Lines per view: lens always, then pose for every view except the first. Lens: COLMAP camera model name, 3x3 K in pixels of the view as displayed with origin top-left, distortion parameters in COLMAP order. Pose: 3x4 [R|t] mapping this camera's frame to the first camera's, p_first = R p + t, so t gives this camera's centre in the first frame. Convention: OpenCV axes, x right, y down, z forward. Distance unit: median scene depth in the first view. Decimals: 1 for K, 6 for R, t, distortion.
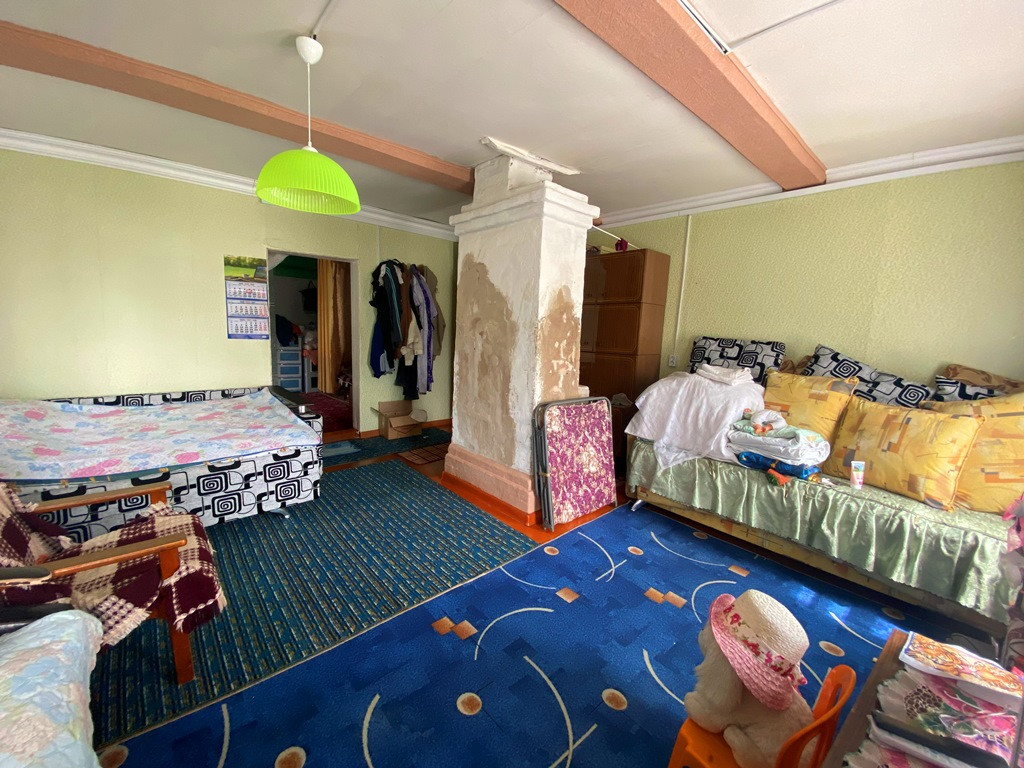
lens RADIAL K [[412.5, 0, 512.0], [0, 412.5, 384.0], [0, 0, 1]] dist [0.026570, -0.022065]
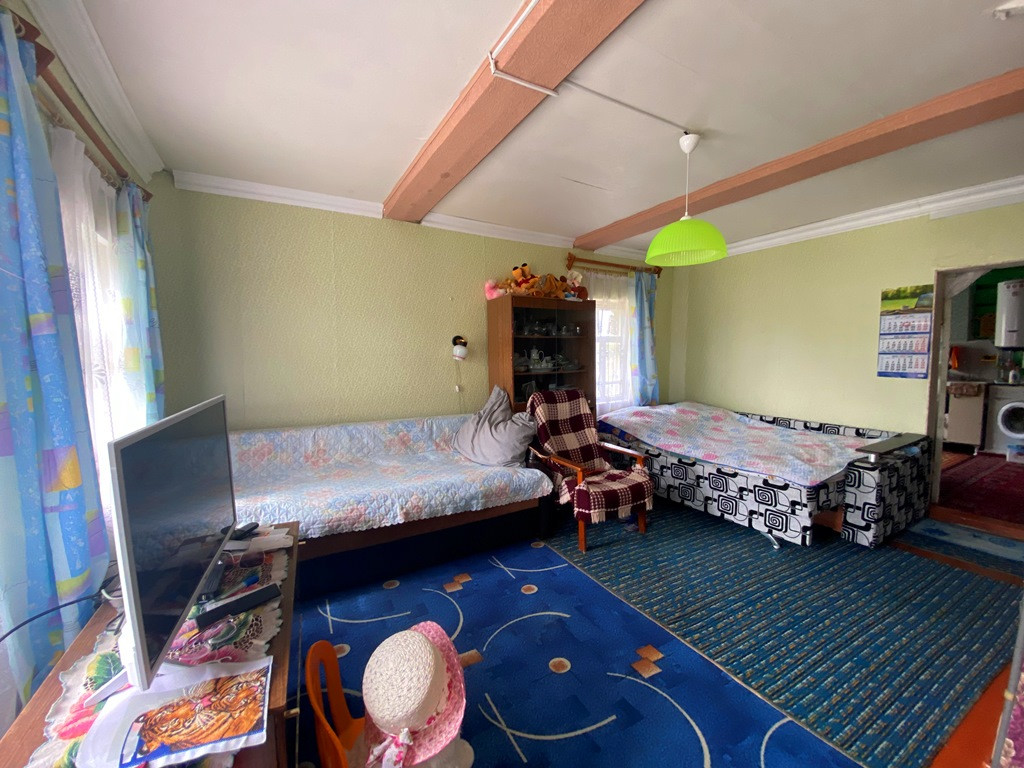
lens RADIAL K [[412.5, 0, 512.0], [0, 412.5, 384.0], [0, 0, 1]] dist [0.026570, -0.022065]
pose [[-0.222591, 0.028286, -0.974501, 0.568963], [-0.143689, 0.987711, 0.061490, -0.040995], [0.964265, 0.153712, -0.215791, 0.536972]]
